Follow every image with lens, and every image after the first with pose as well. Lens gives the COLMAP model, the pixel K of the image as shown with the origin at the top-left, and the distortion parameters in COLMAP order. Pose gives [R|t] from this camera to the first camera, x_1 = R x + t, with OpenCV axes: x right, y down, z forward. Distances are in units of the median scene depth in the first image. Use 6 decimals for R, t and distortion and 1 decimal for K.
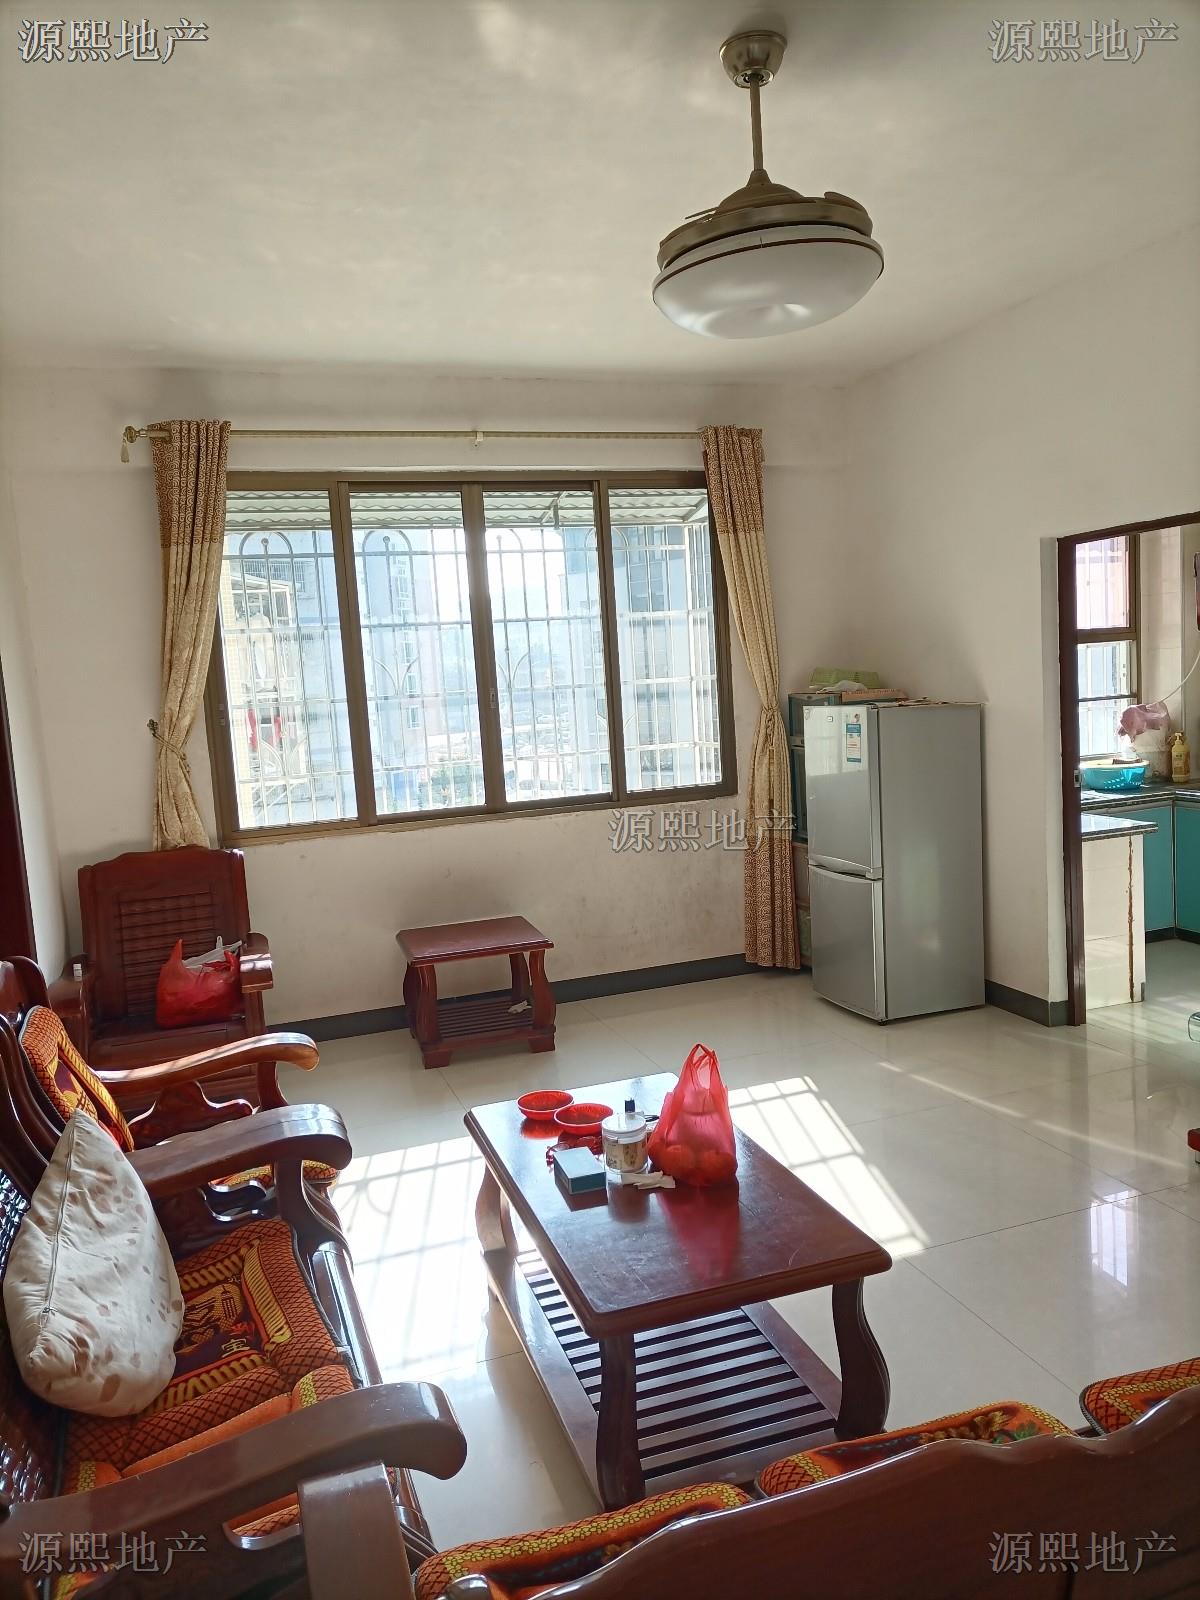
lens RADIAL K [[1172.2, 0, 597.6], [0, 1172.2, 790.8], [0, 0, 1]] dist [0.031442, -0.018845]
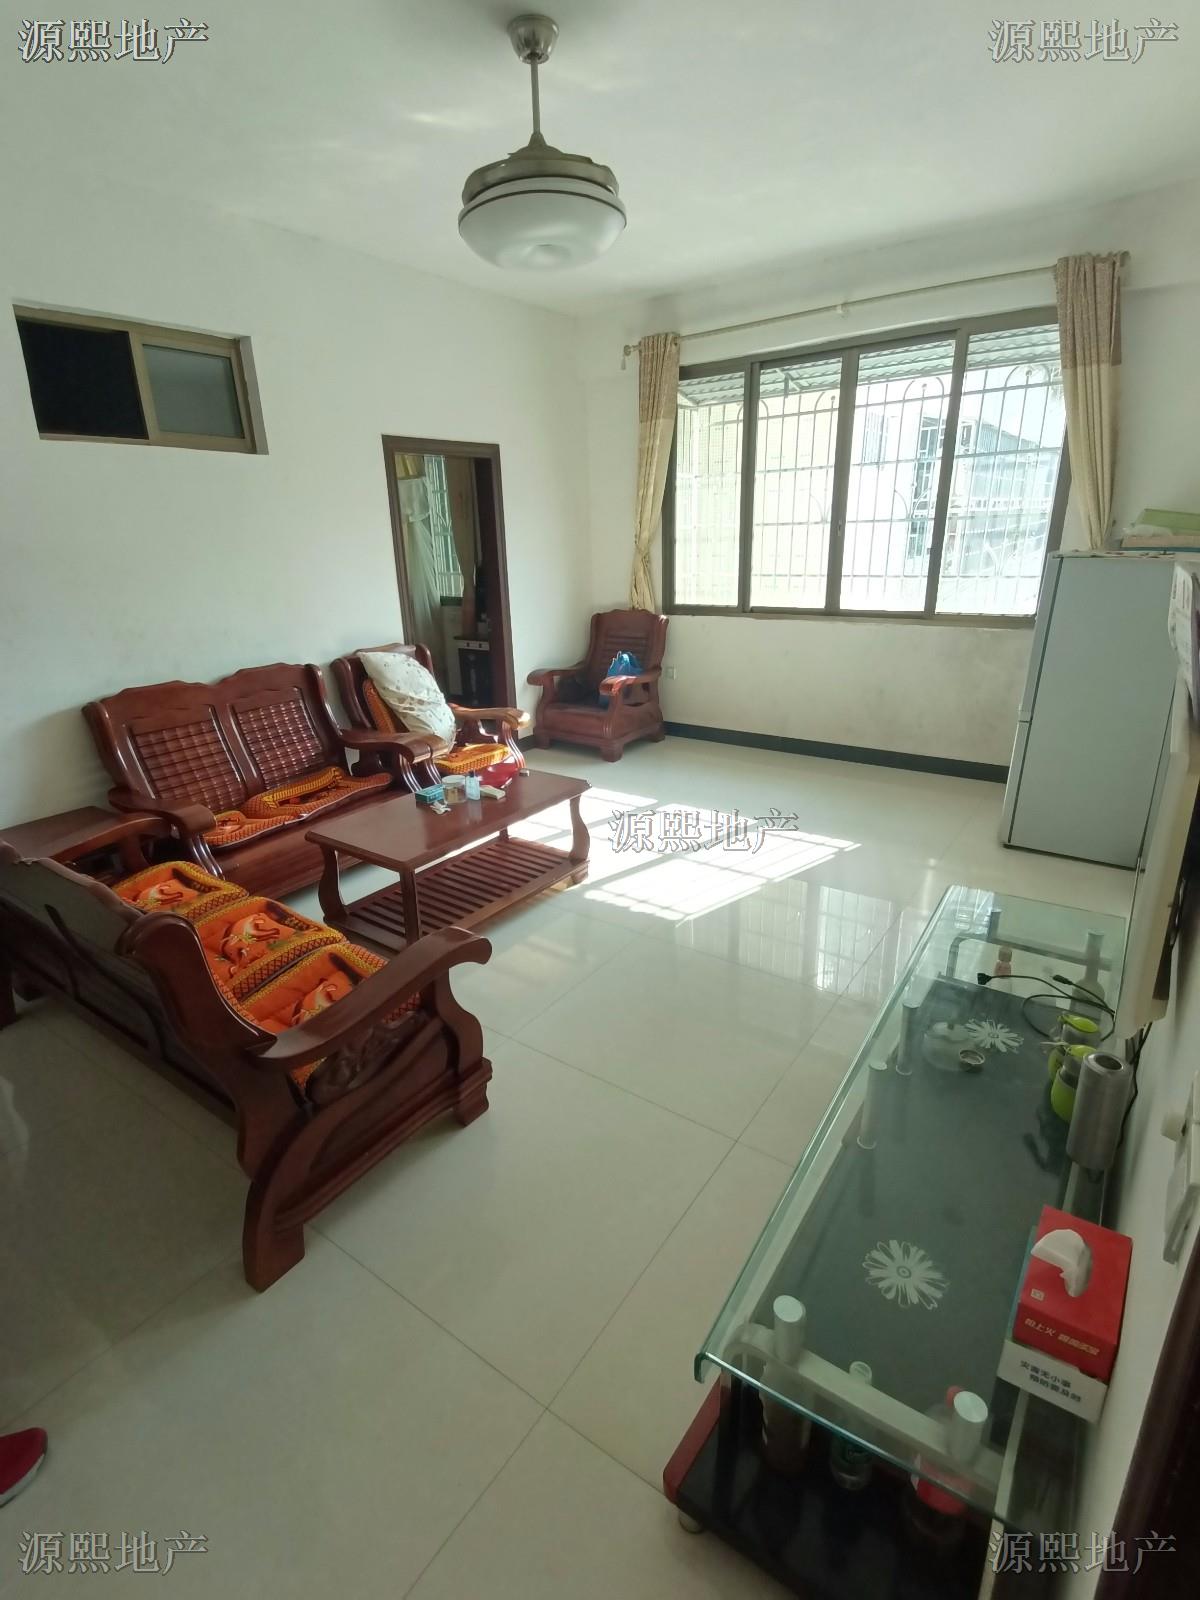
lens RADIAL K [[790.1, 0, 593.4], [0, 790.1, 803.7], [0, 0, 1]] dist [0.006340, -0.000629]
pose [[0.569062, 0.315391, -0.759406, 0.551408], [-0.078320, 0.940110, 0.331751, -0.061485], [0.818556, -0.129310, 0.559683, 0.228998]]
